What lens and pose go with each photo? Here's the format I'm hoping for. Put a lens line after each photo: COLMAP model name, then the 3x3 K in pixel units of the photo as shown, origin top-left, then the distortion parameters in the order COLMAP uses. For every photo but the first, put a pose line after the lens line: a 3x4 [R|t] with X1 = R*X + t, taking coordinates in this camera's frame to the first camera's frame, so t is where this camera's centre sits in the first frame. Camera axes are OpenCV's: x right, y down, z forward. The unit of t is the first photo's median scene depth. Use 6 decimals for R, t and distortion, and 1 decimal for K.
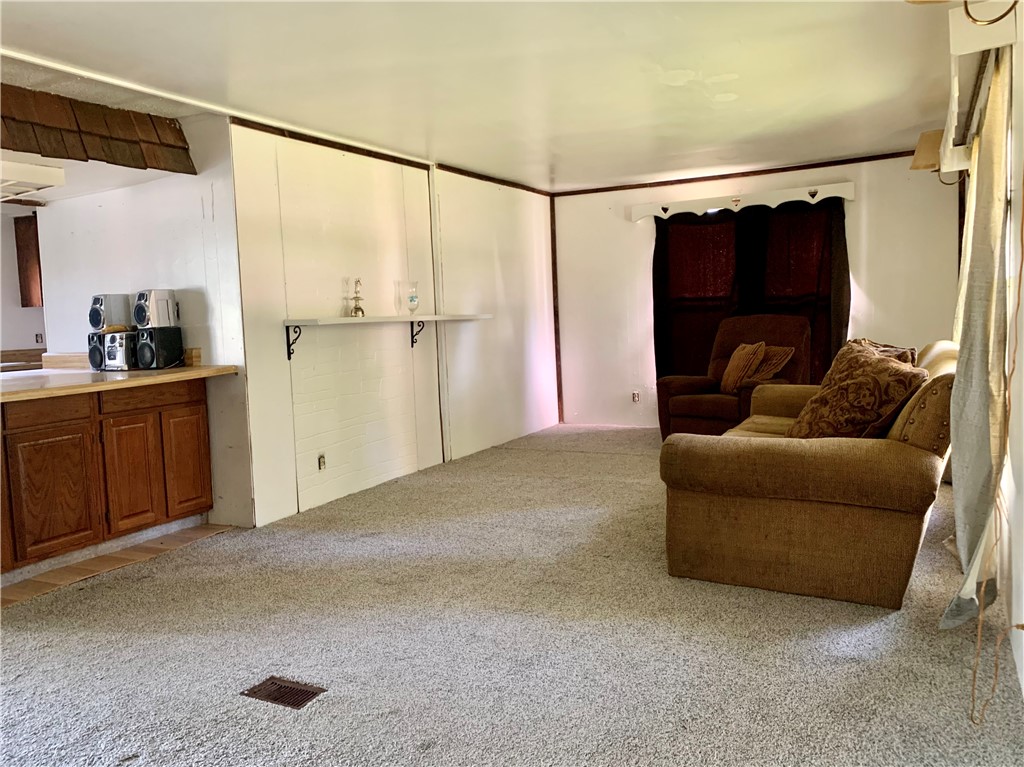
lens RADIAL K [[756.9, 0, 512.0], [0, 756.9, 383.5], [0, 0, 1]] dist [0.005969, 0.000429]
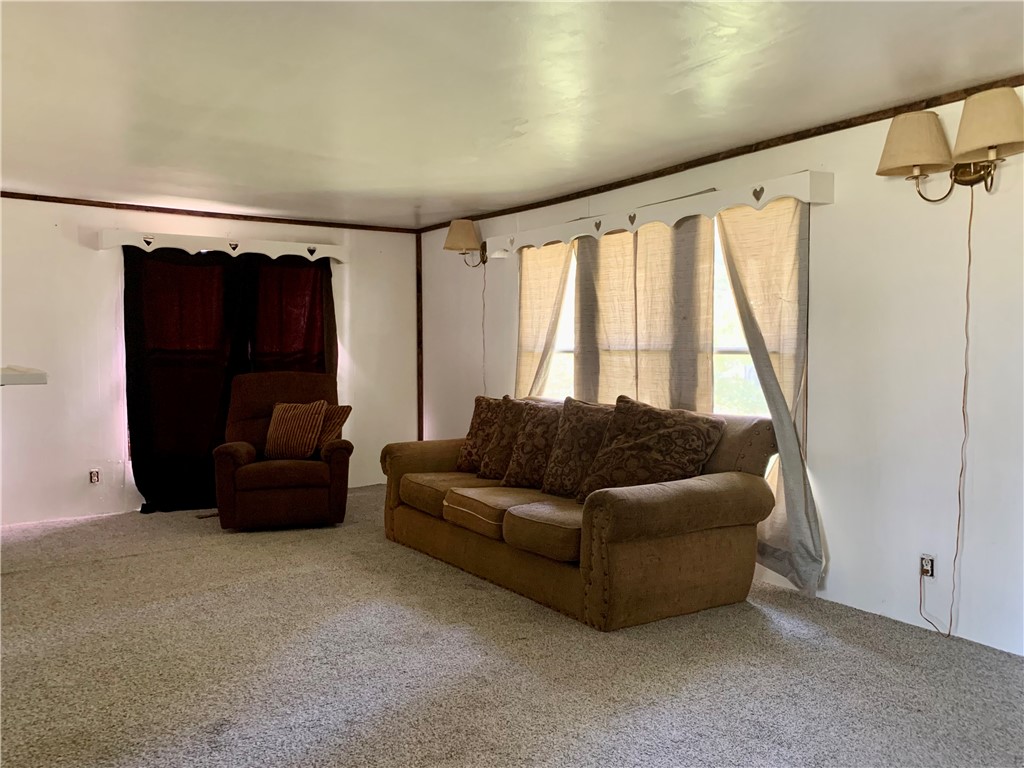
lens RADIAL K [[788.8, 0, 512.0], [0, 788.8, 384.0], [0, 0, 1]] dist [0.003820, -0.006878]
pose [[0.485761, -0.000211, 0.874092, -0.379200], [0.064599, 0.997274, -0.035659, -0.022815], [-0.871701, 0.073787, 0.484450, 0.284834]]
